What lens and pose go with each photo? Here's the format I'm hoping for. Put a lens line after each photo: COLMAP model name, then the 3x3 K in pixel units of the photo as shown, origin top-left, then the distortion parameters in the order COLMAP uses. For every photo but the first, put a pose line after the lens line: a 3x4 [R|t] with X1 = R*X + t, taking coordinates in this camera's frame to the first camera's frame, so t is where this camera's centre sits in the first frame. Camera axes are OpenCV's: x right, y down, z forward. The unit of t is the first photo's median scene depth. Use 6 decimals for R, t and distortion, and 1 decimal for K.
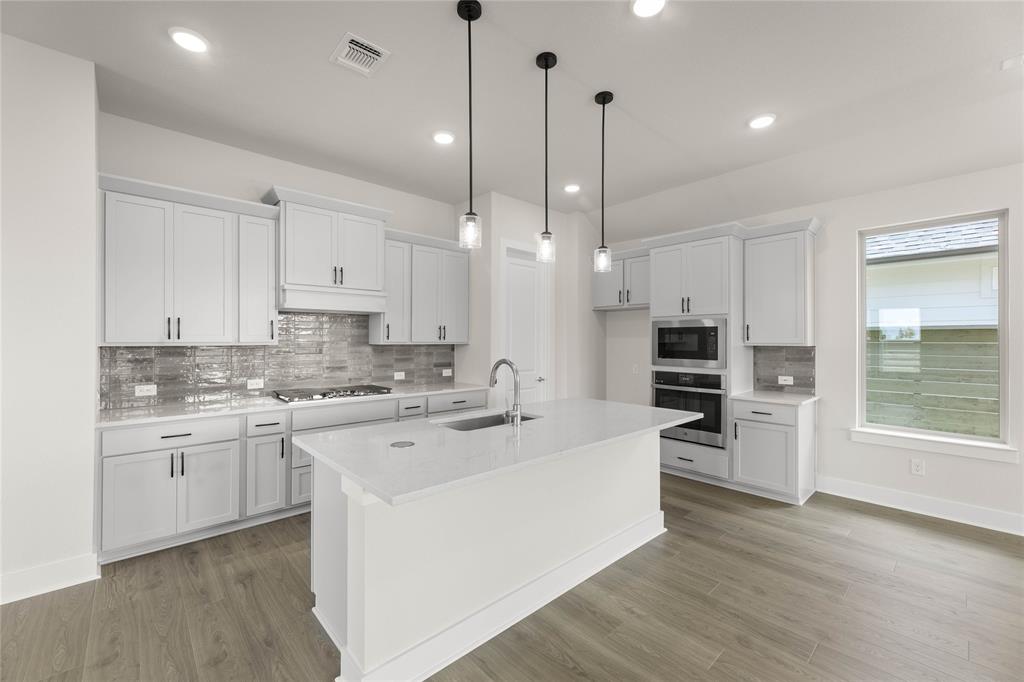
lens RADIAL K [[412.6, 0, 514.6], [0, 412.6, 337.5], [0, 0, 1]] dist [-0.002185, 0.000183]
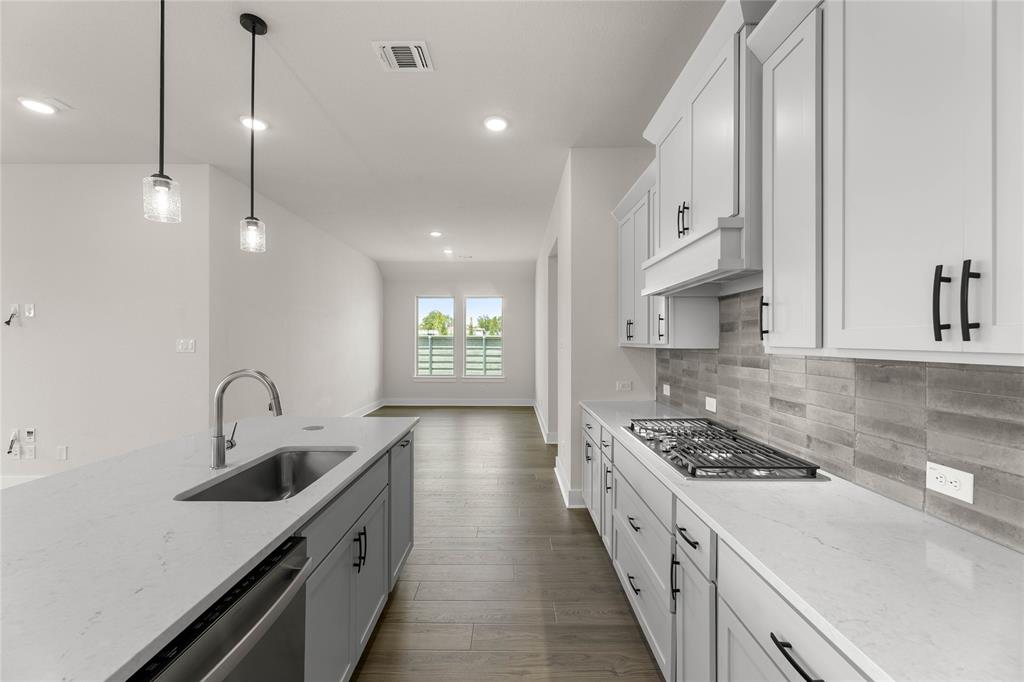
lens RADIAL K [[412.6, 0, 515.0], [0, 412.6, 340.7], [0, 0, 1]] dist [-0.002185, 0.000183]
pose [[-0.667047, -0.009742, -0.744952, 0.103438], [-0.007878, 0.999951, -0.006022, 0.010410], [0.744974, 0.001852, -0.667091, 1.101295]]
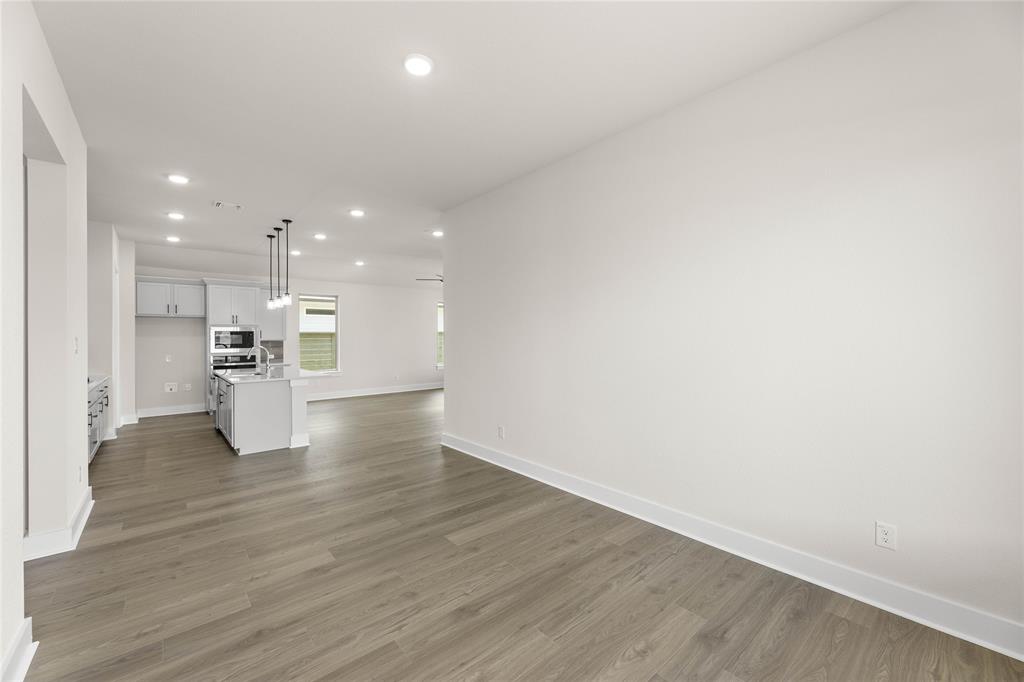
lens RADIAL K [[412.6, 0, 512.0], [0, 412.6, 338.3], [0, 0, 1]] dist [-0.002185, 0.000183]
pose [[0.032574, -0.006649, 0.999447, -1.465666], [0.000545, 0.999978, 0.006635, -0.004276], [-0.999469, 0.000329, 0.032576, -0.324996]]
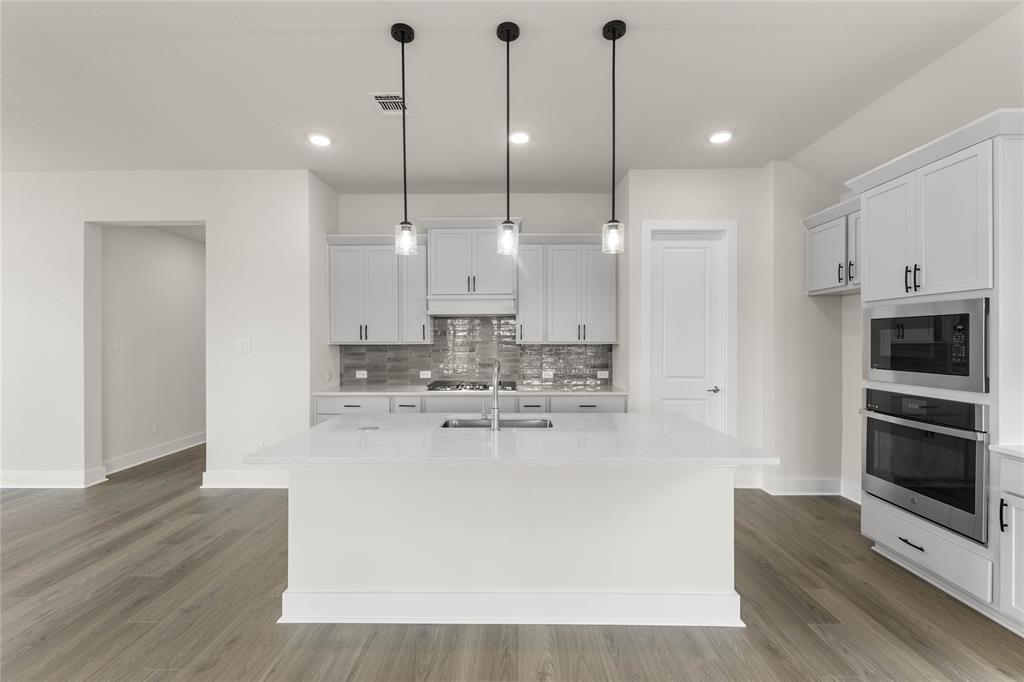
lens RADIAL K [[425.1, 0, 512.6], [0, 425.1, 342.0], [0, 0, 1]] dist [-0.002158, -0.000457]
pose [[0.735096, 0.001473, -0.677962, 0.424116], [0.007322, 0.999922, 0.010111, 0.000189], [0.677924, -0.012396, 0.735027, 0.190740]]
